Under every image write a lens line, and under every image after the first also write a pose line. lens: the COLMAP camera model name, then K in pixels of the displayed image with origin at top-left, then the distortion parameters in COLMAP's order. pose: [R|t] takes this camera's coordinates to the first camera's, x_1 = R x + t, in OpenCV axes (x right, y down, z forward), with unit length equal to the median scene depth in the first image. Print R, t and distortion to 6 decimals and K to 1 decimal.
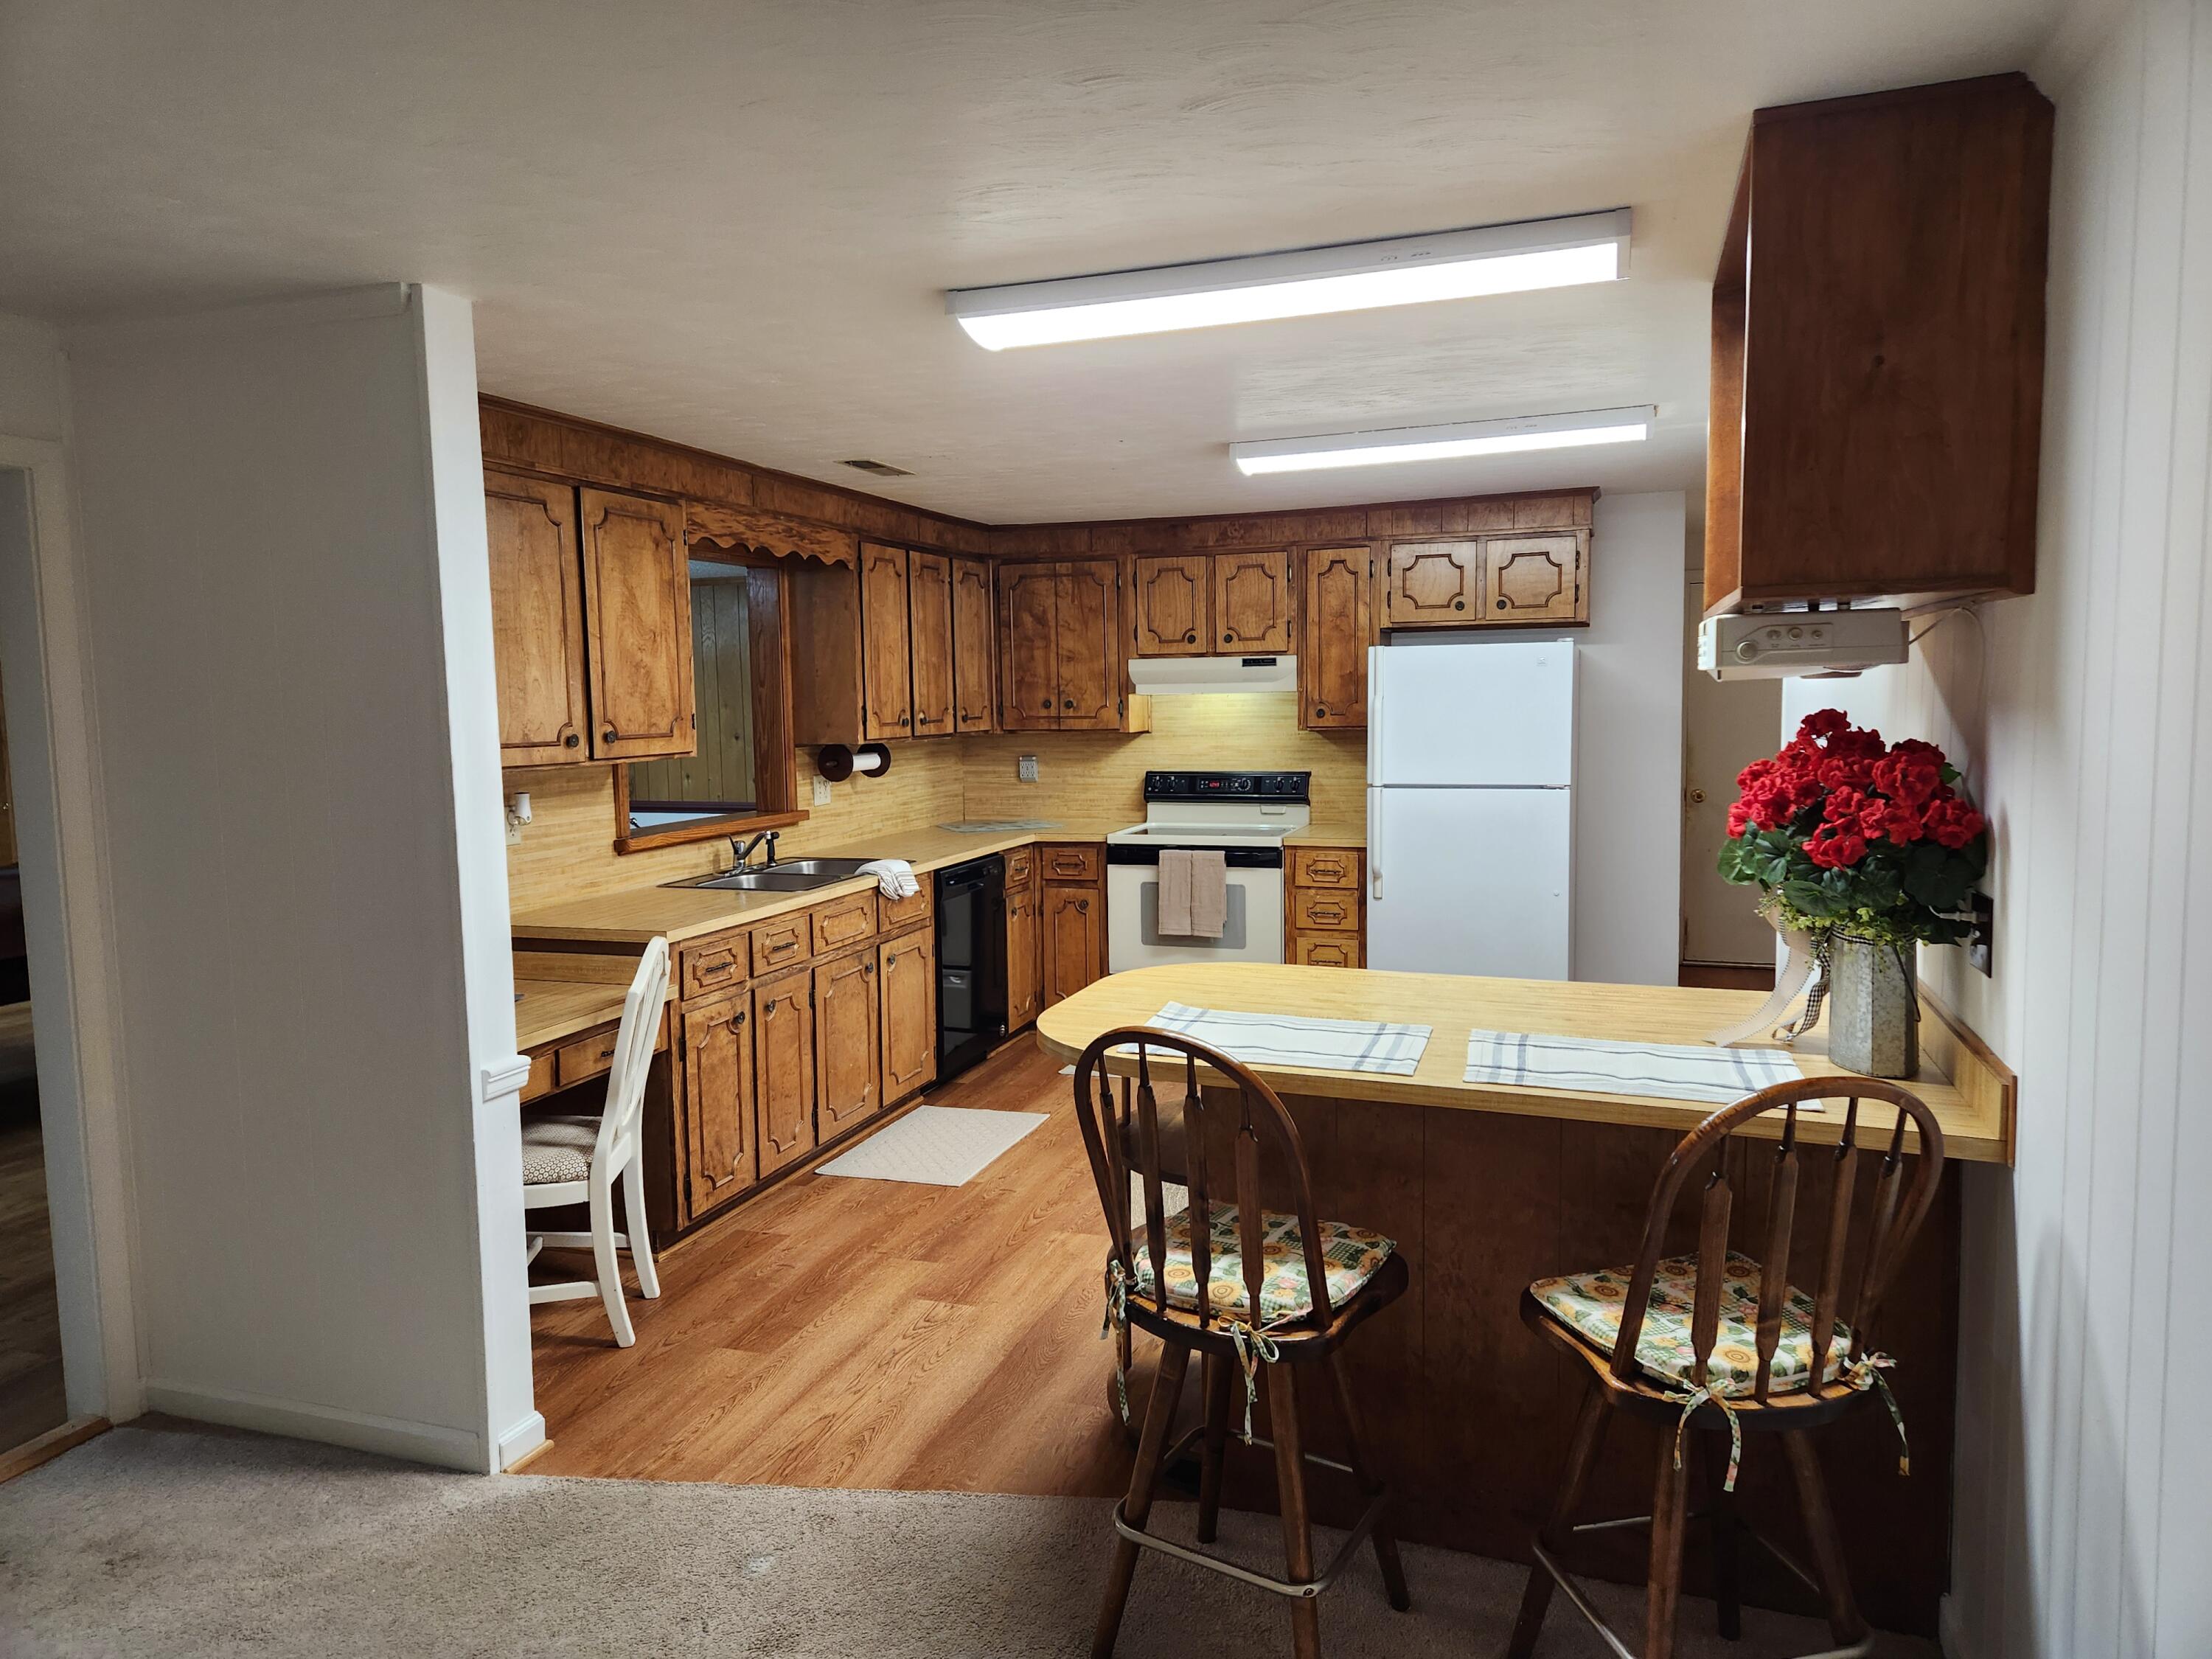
lens RADIAL K [[1470.6, 0, 1076.9], [0, 1470.6, 801.1], [0, 0, 1]] dist [0.103473, -0.081504]
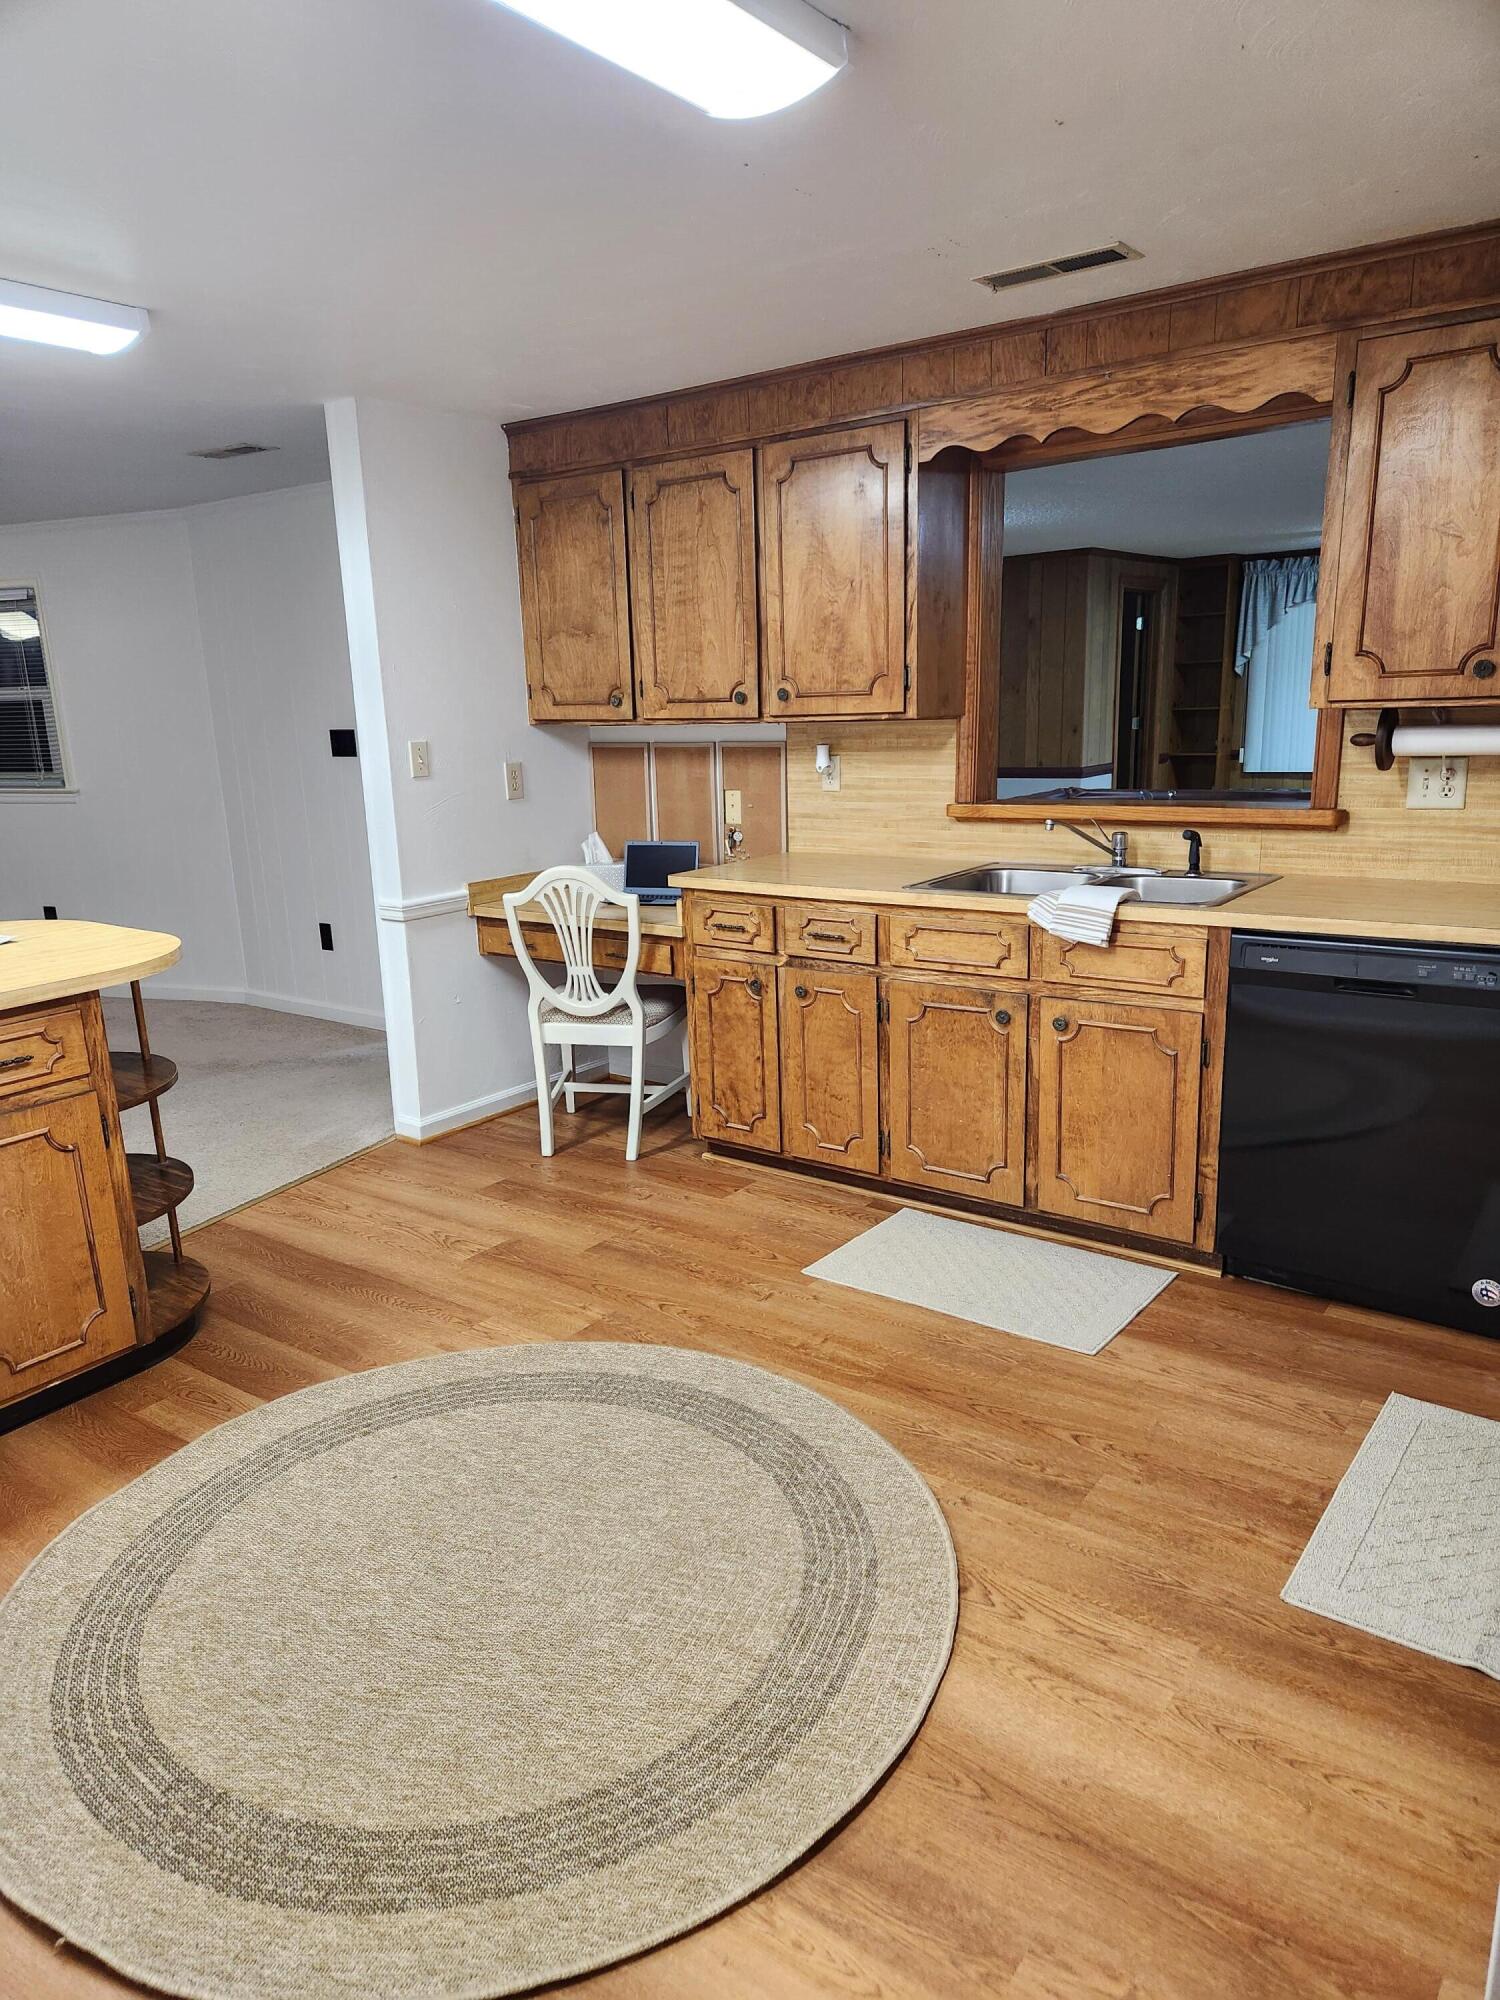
lens RADIAL K [[1329.7, 0, 750.0], [0, 1329.7, 1000.0], [0, 0, 1]] dist [0.103473, -0.081504]
pose [[-0.287480, 0.241941, -0.926725, 0.608851], [-0.034523, 0.964324, 0.262466, -0.080512], [0.957164, 0.107447, -0.268872, 1.229950]]
